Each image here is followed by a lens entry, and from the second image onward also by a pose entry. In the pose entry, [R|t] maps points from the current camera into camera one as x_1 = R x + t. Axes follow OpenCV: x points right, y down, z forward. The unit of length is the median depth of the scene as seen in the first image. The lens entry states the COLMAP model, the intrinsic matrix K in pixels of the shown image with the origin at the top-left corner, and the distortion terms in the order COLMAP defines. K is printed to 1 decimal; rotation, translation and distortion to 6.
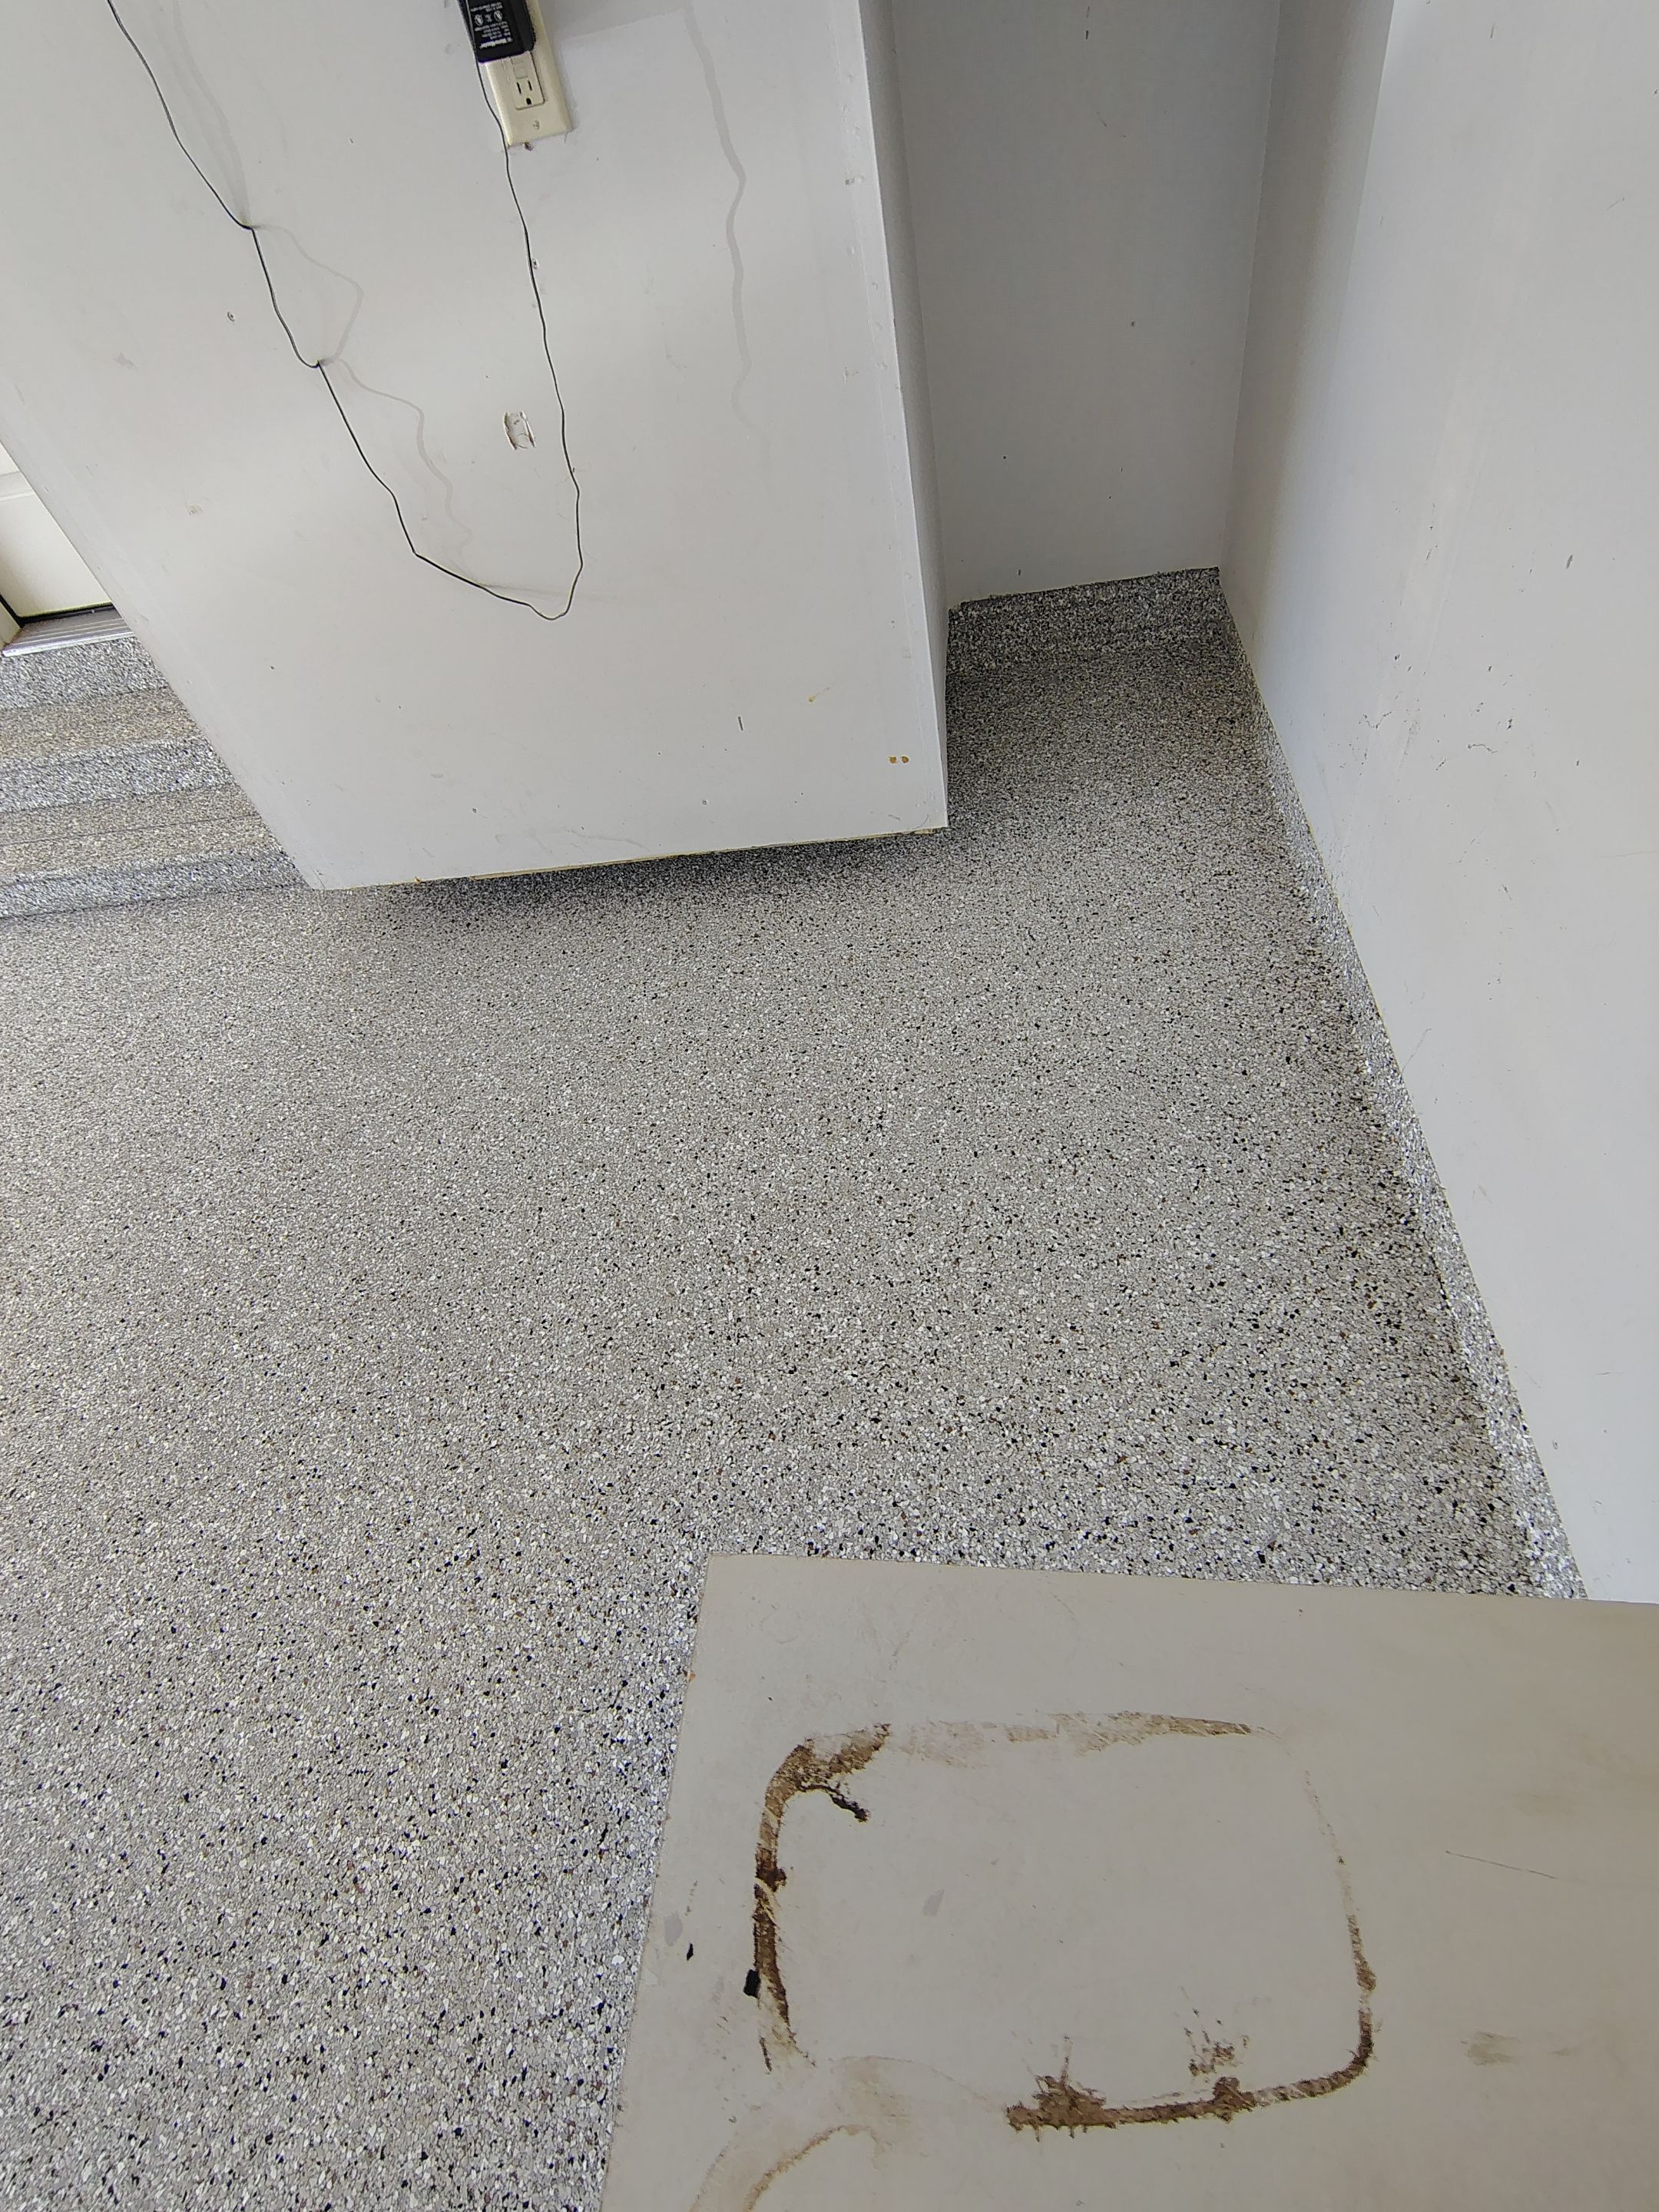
lens RADIAL K [[1039.7, 0, 820.8], [0, 1039.7, 1091.5], [0, 0, 1]] dist [-0.011420, 0.005757]
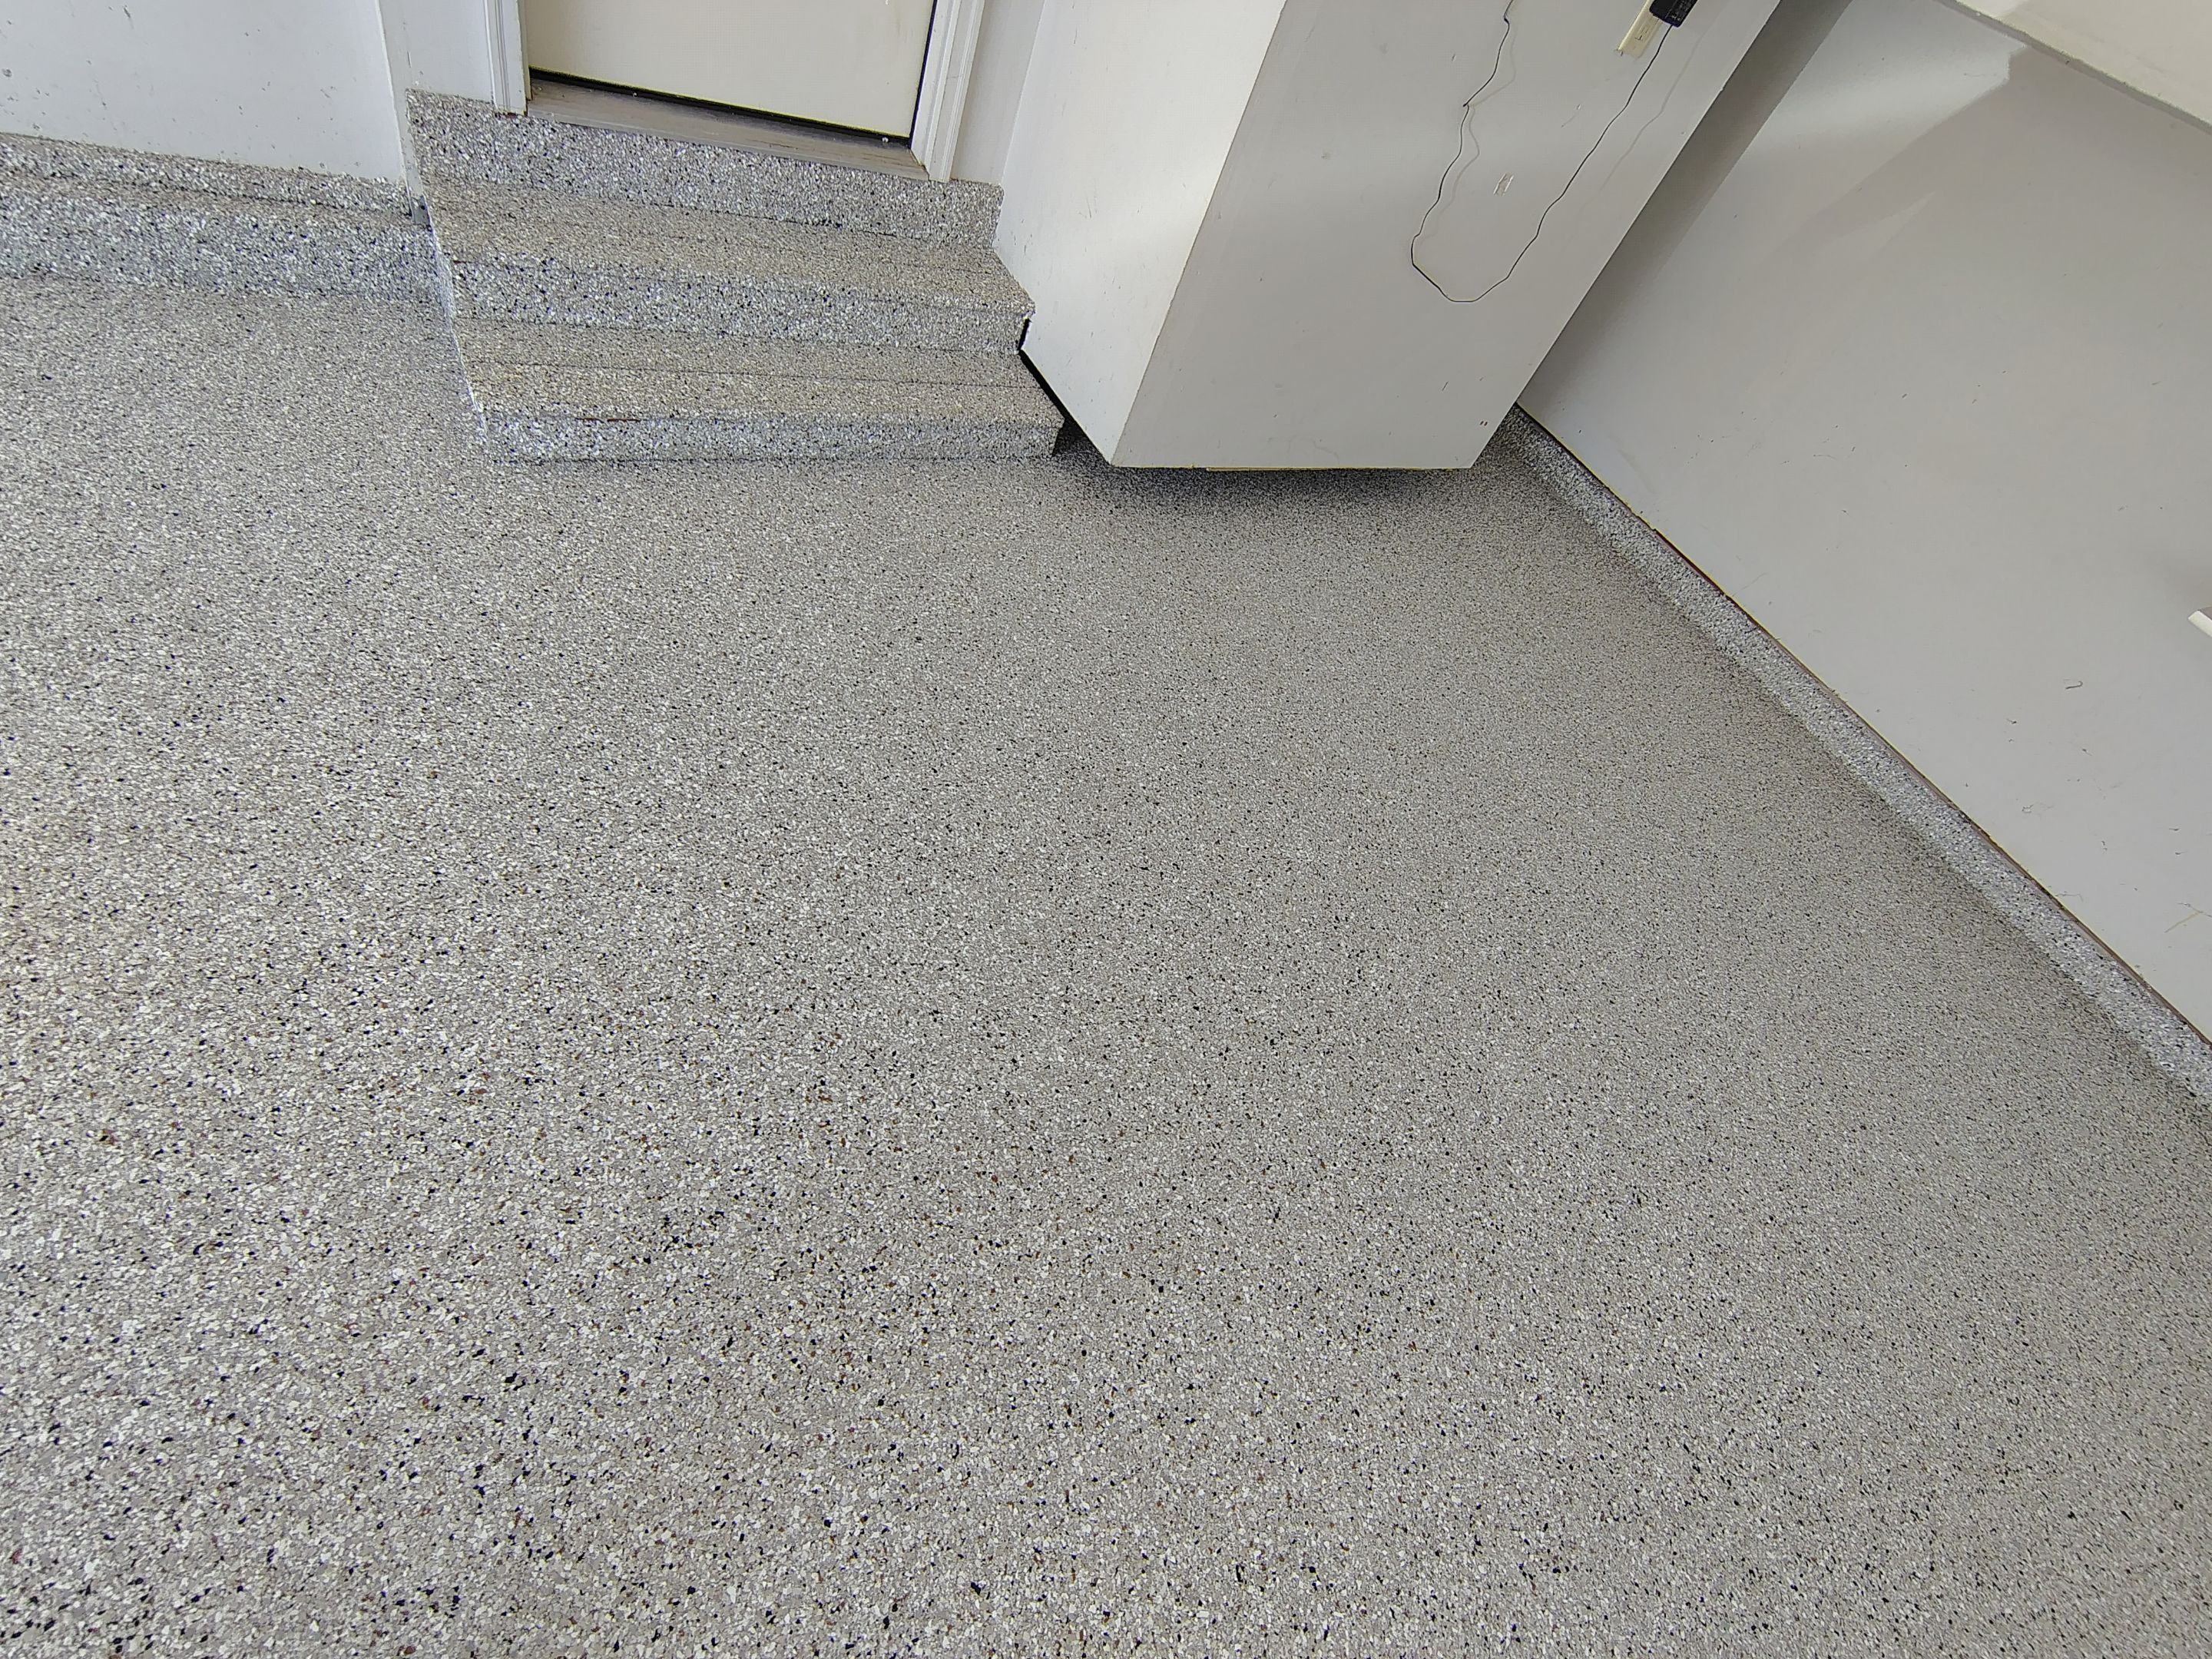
lens RADIAL K [[1039.7, 0, 1108.4], [0, 1039.7, 817.4], [0, 0, 1]] dist [-0.011420, 0.005757]
pose [[0.721378, -0.123067, 0.681519, -2.140576], [0.098348, 0.992315, 0.075090, 0.164653], [-0.685523, 0.012858, 0.727938, 0.305233]]
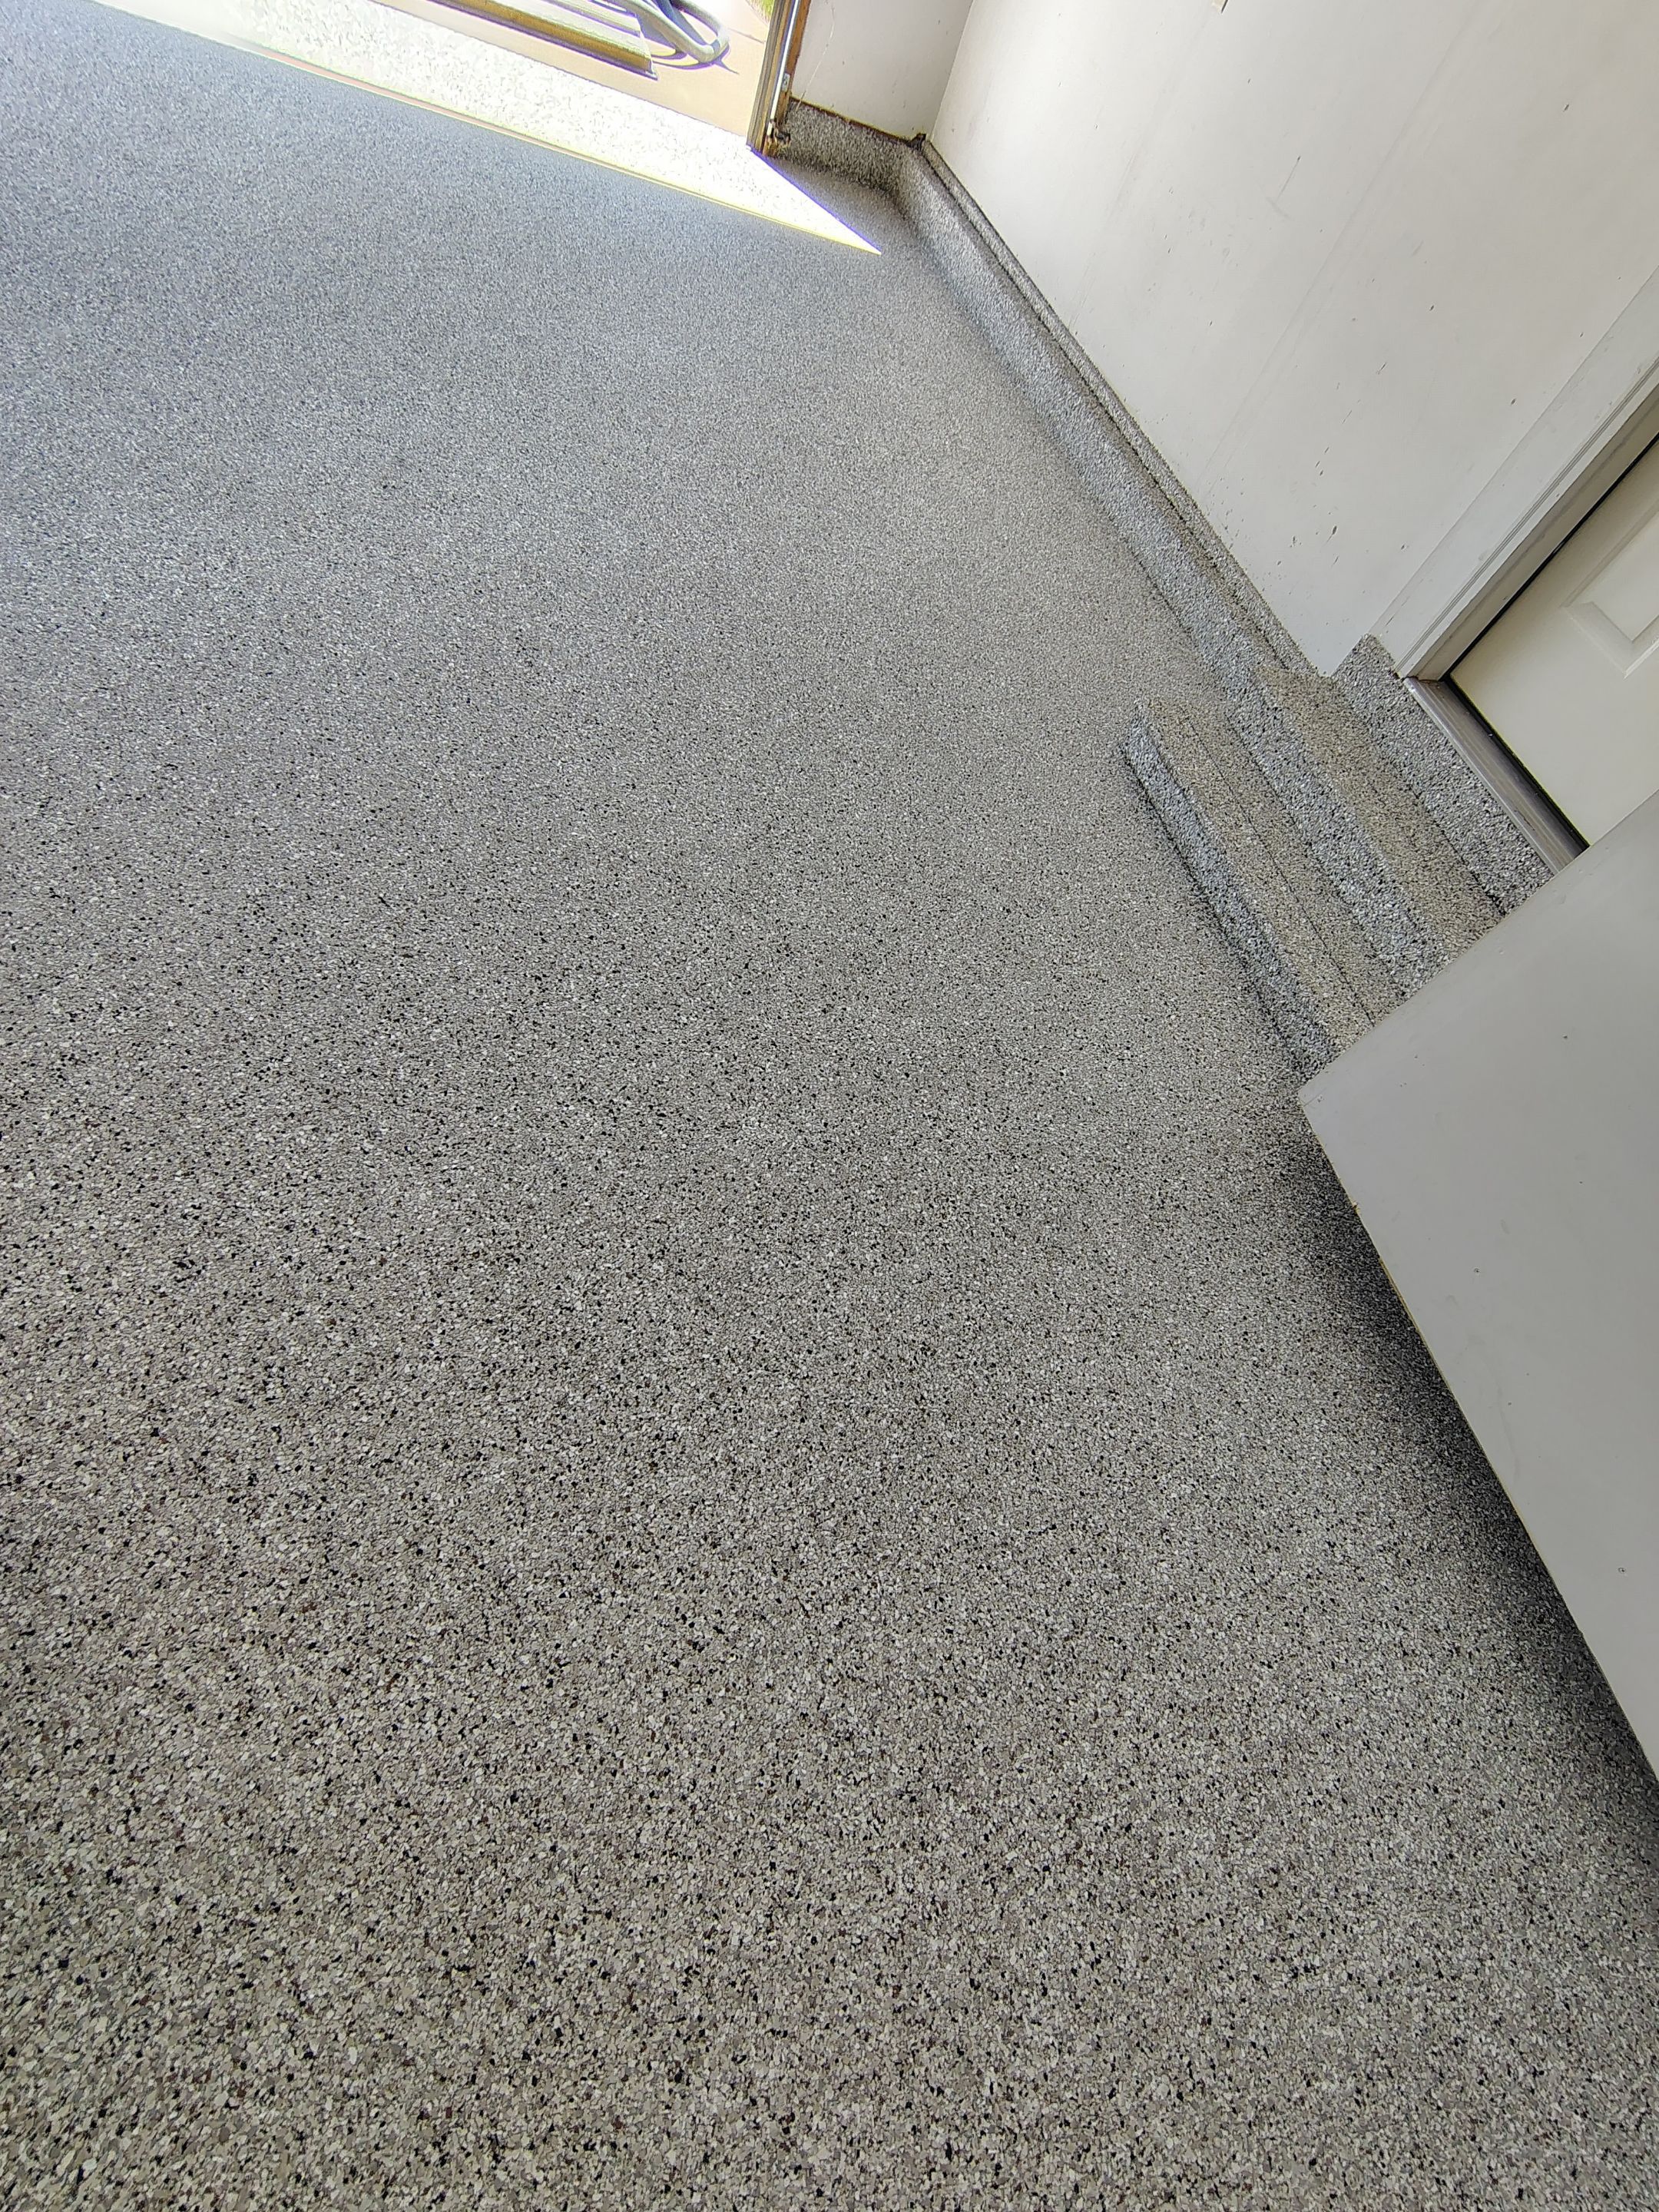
lens RADIAL K [[1039.7, 0, 831.7], [0, 1039.7, 1100.8], [0, 0, 1]] dist [-0.011420, 0.005757]
pose [[0.235916, 0.915384, -0.326216, -0.459724], [-0.919730, 0.318708, 0.229176, -0.039976], [0.313752, 0.245964, 0.917094, 0.050139]]
